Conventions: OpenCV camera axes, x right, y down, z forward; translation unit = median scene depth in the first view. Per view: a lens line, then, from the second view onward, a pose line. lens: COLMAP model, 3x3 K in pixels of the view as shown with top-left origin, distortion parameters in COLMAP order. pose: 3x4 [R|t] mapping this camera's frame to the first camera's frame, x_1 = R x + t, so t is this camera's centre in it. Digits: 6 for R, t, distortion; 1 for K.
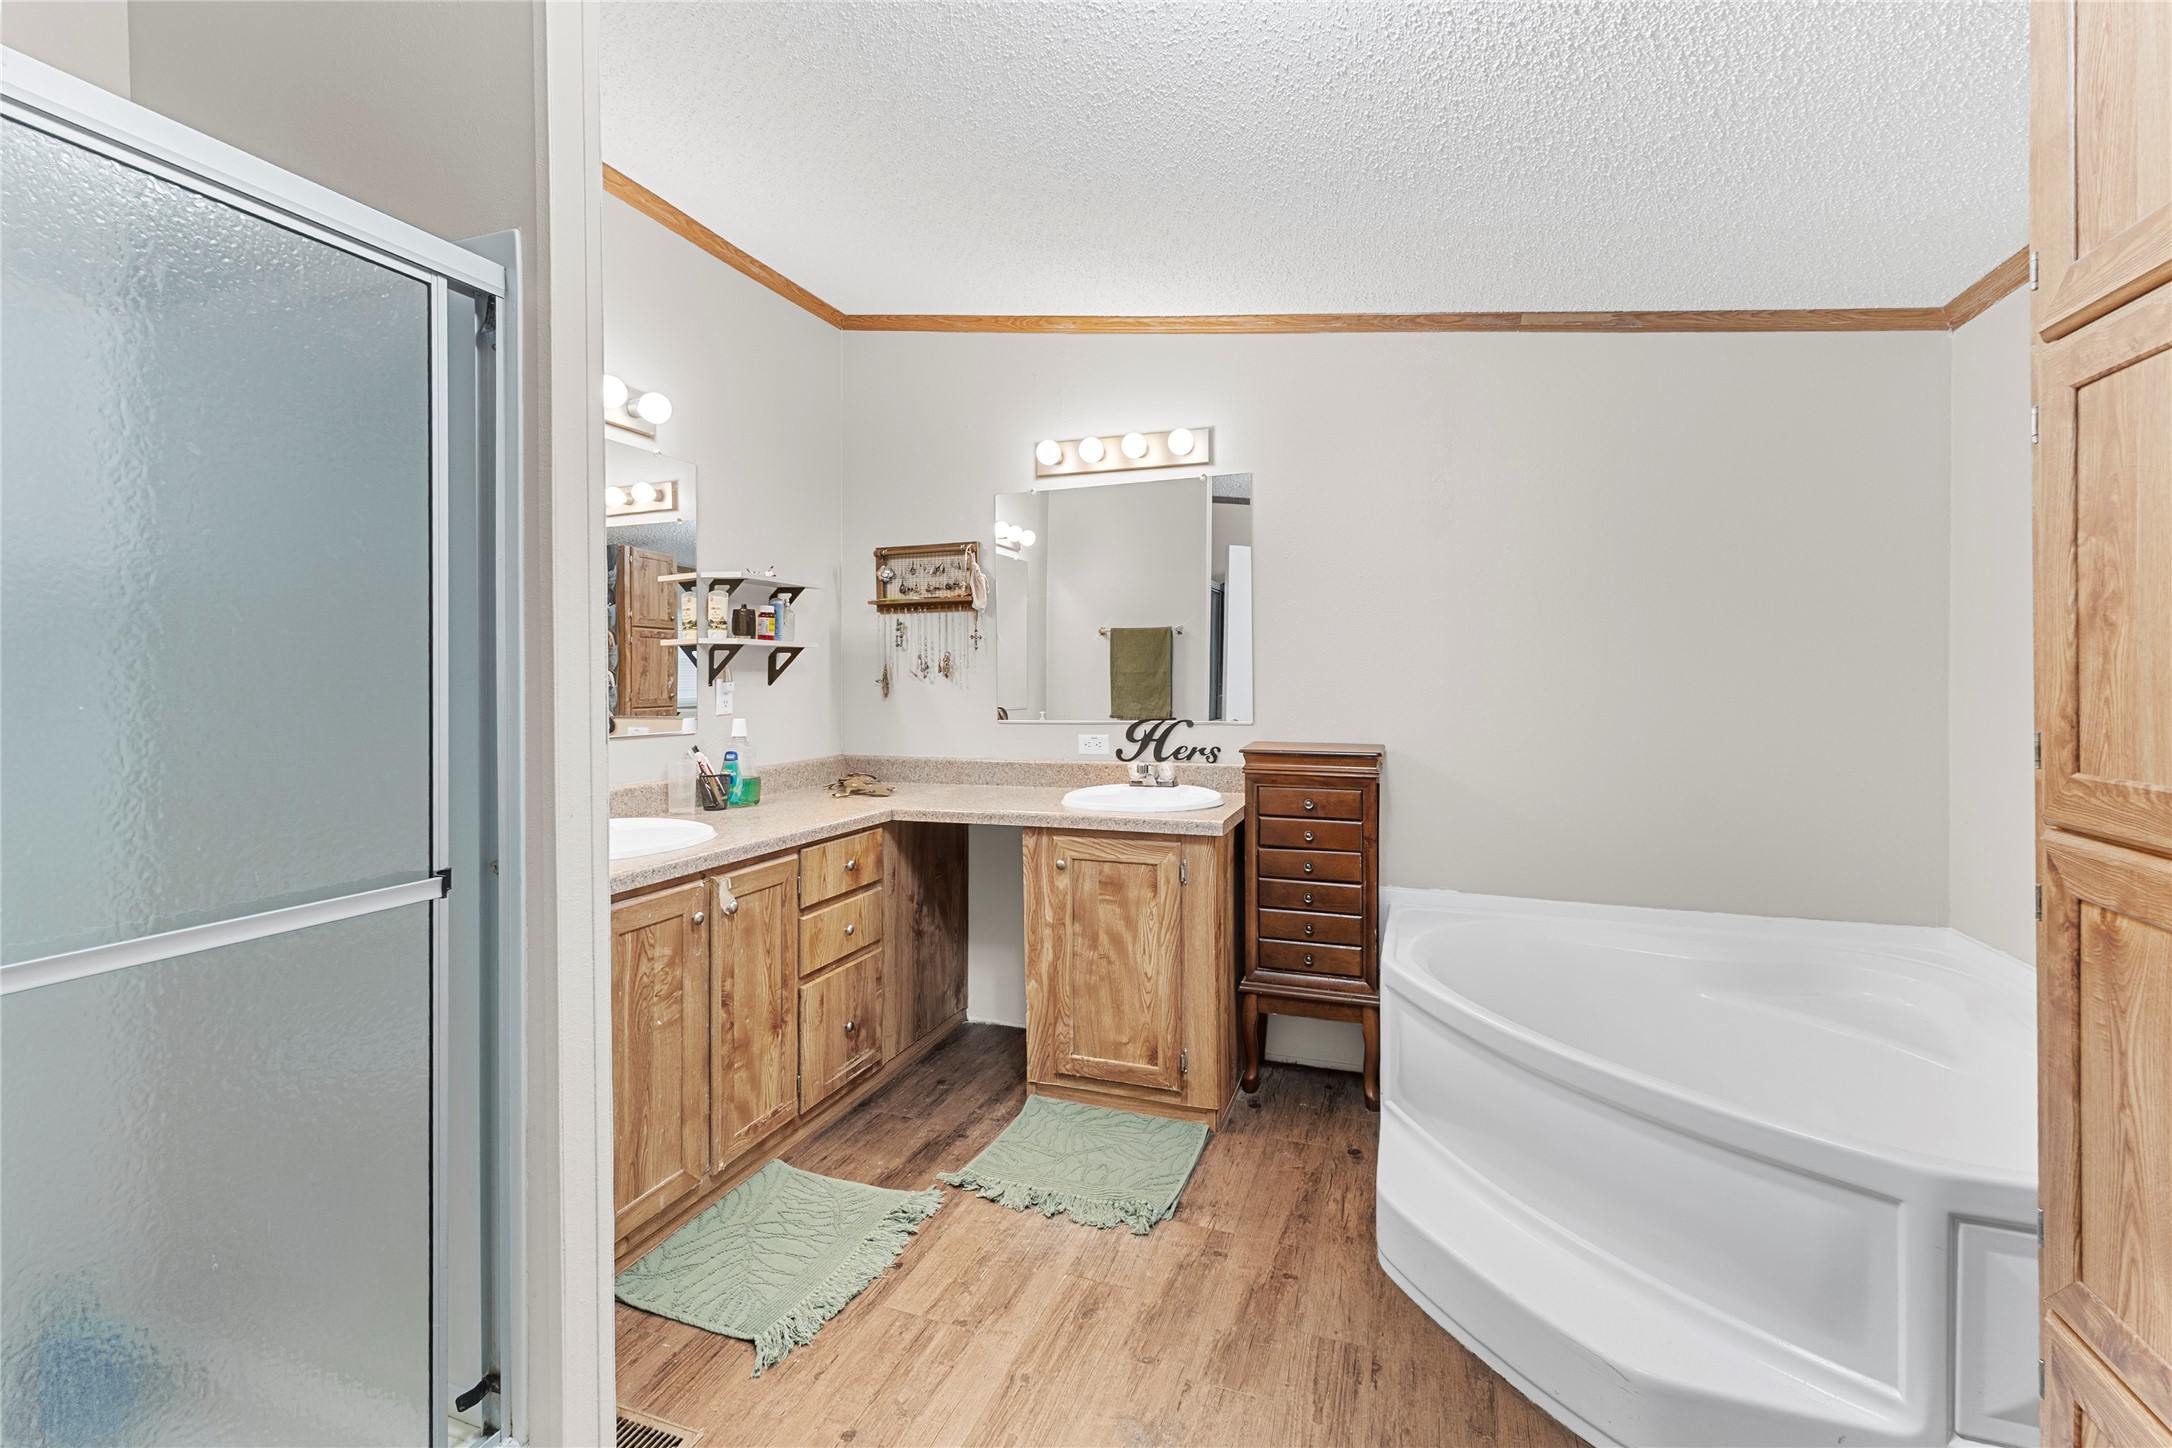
lens RADIAL K [[922.4, 0, 1061.3], [0, 922.4, 678.5], [0, 0, 1]] dist [0.003220, -0.000188]
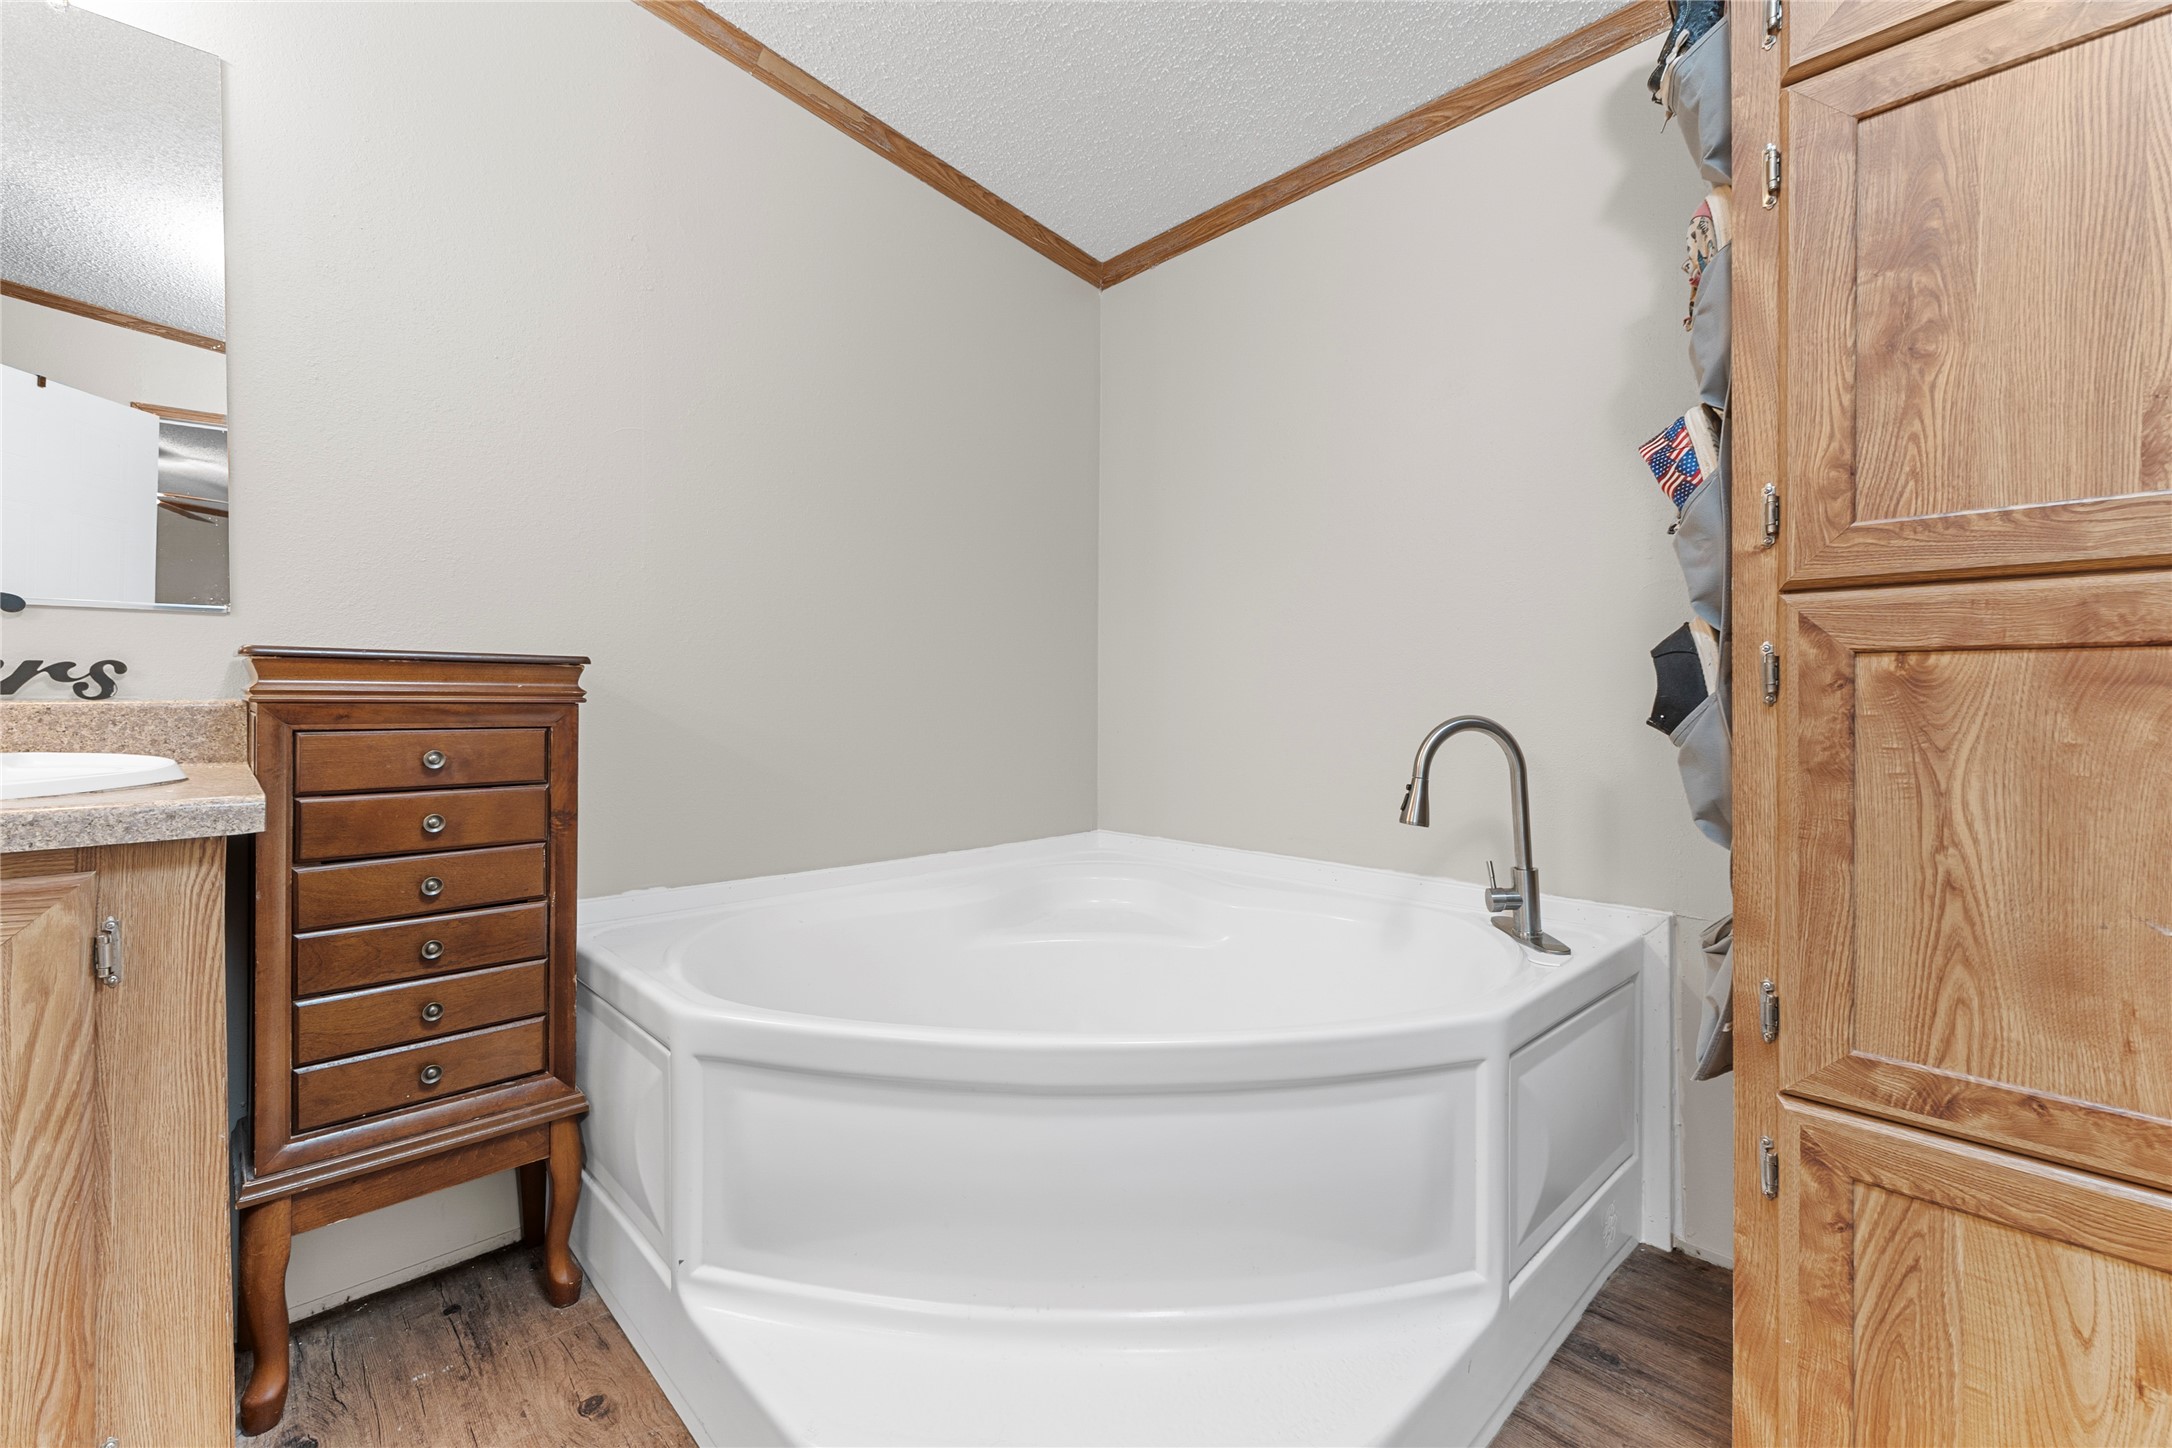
lens RADIAL K [[922.4, 0, 1100.8], [0, 922.4, 707.9], [0, 0, 1]] dist [0.003220, -0.000188]
pose [[0.412226, 0.002174, 0.911079, -0.037255], [-0.004520, 0.999990, -0.000341, 0.112702], [-0.911070, -0.003978, 0.412231, 0.496247]]
